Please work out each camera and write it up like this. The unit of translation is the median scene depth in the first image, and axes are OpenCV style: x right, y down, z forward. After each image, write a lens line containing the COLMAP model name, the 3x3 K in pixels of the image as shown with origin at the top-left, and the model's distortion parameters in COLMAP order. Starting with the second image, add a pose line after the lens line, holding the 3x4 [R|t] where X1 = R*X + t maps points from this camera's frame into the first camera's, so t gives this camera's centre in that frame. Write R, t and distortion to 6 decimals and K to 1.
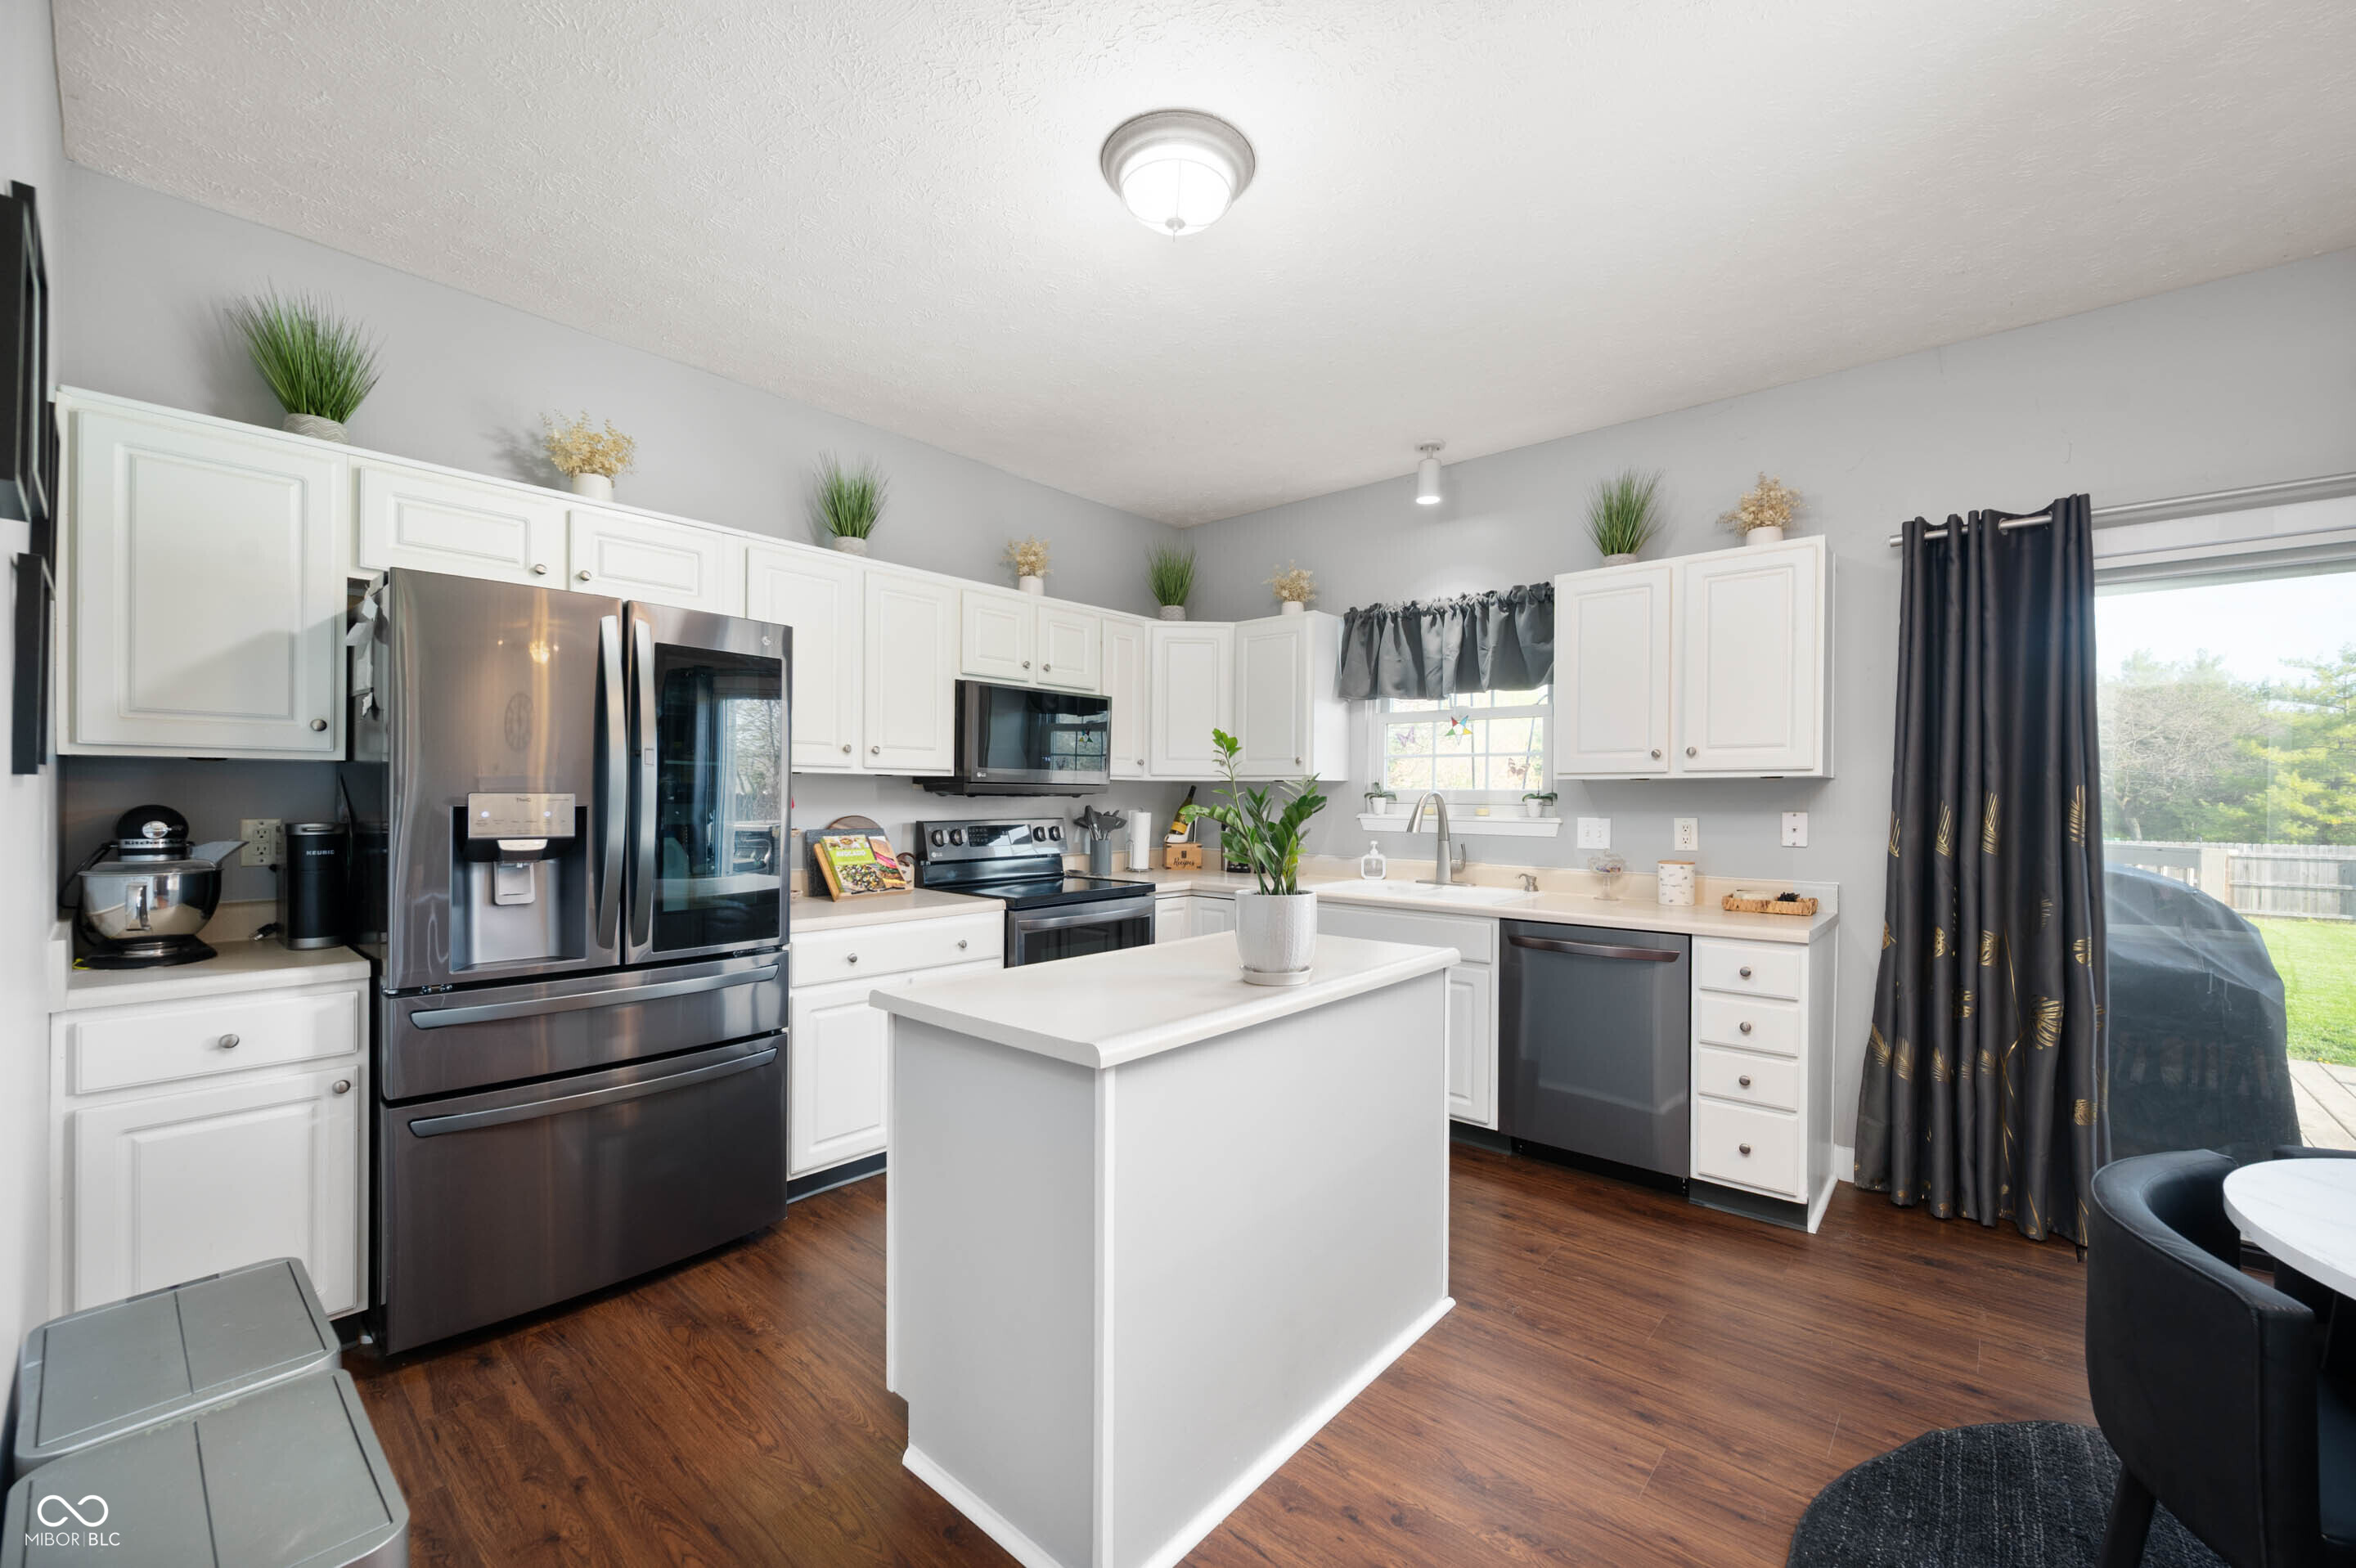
lens RADIAL K [[931.2, 0, 1185.2], [0, 931.2, 803.1], [0, 0, 1]] dist [-0.000894, -0.000497]
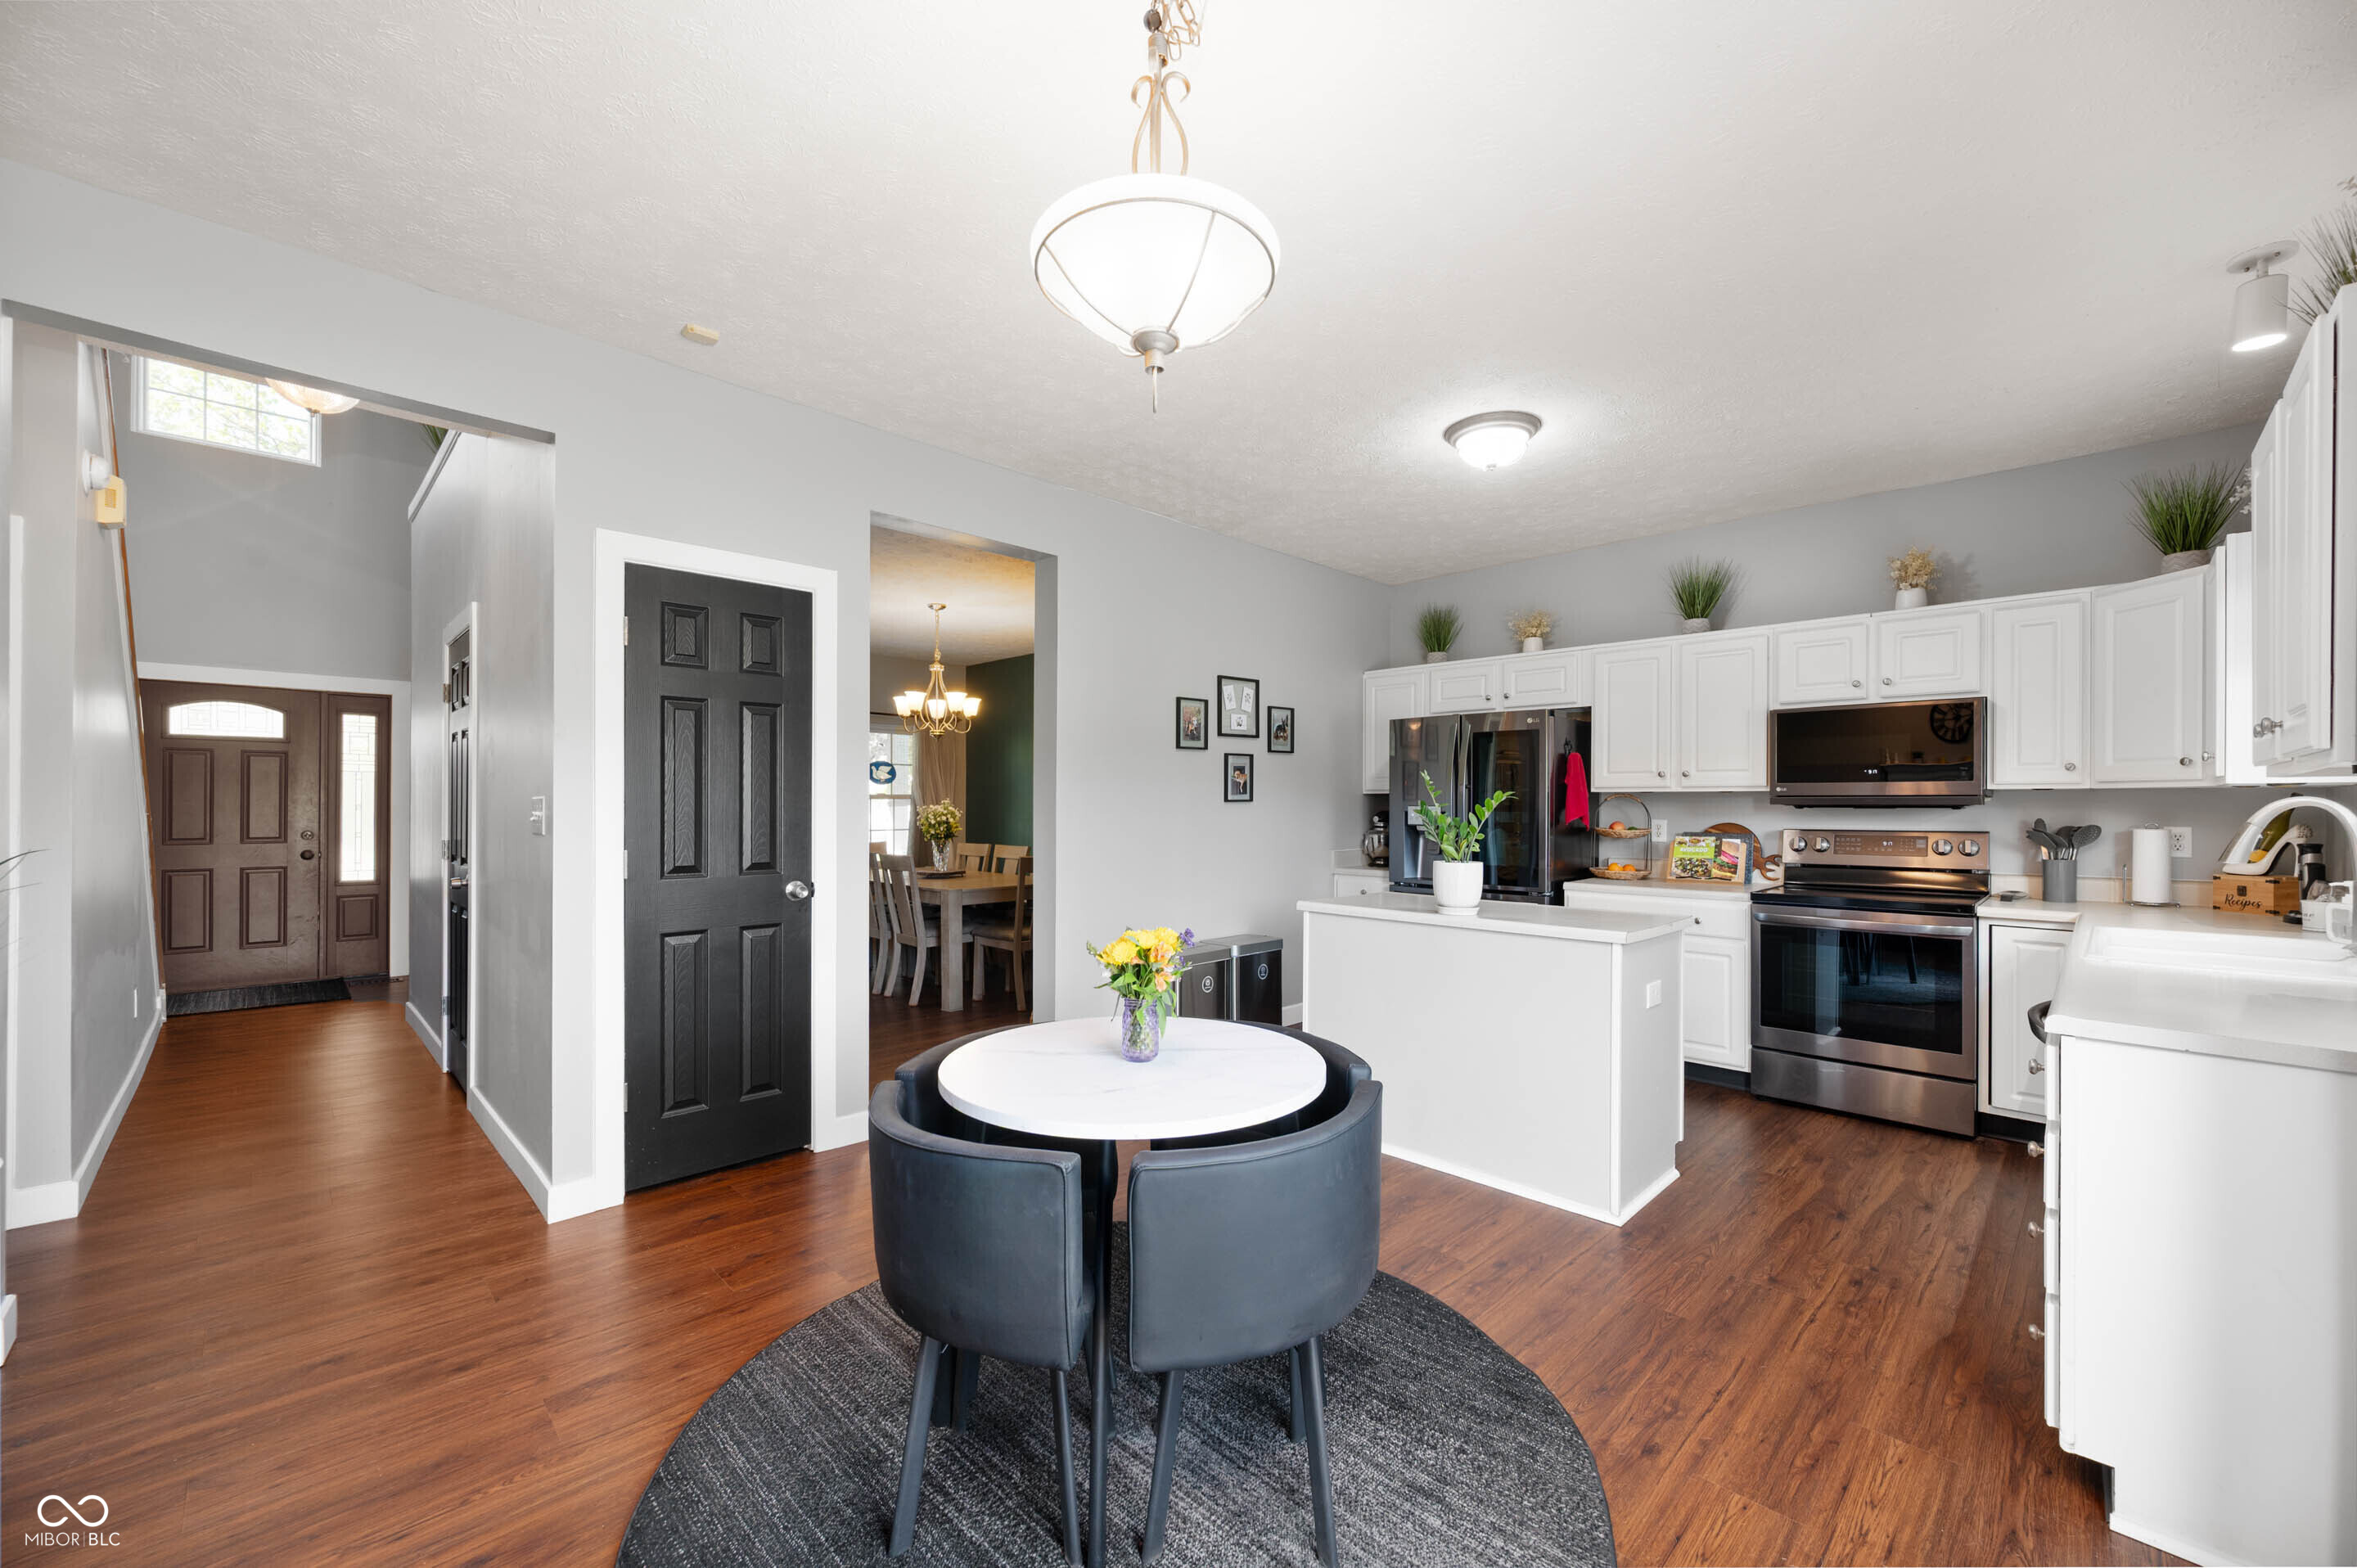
lens RADIAL K [[931.7, 0, 1195.0], [0, 931.7, 799.2], [0, 0, 1]] dist [-0.000894, -0.000497]
pose [[-0.051868, -0.007727, -0.998624, 1.255019], [-0.006994, 0.999948, -0.007374, -0.005763], [0.998629, 0.006602, -0.051920, 0.411139]]
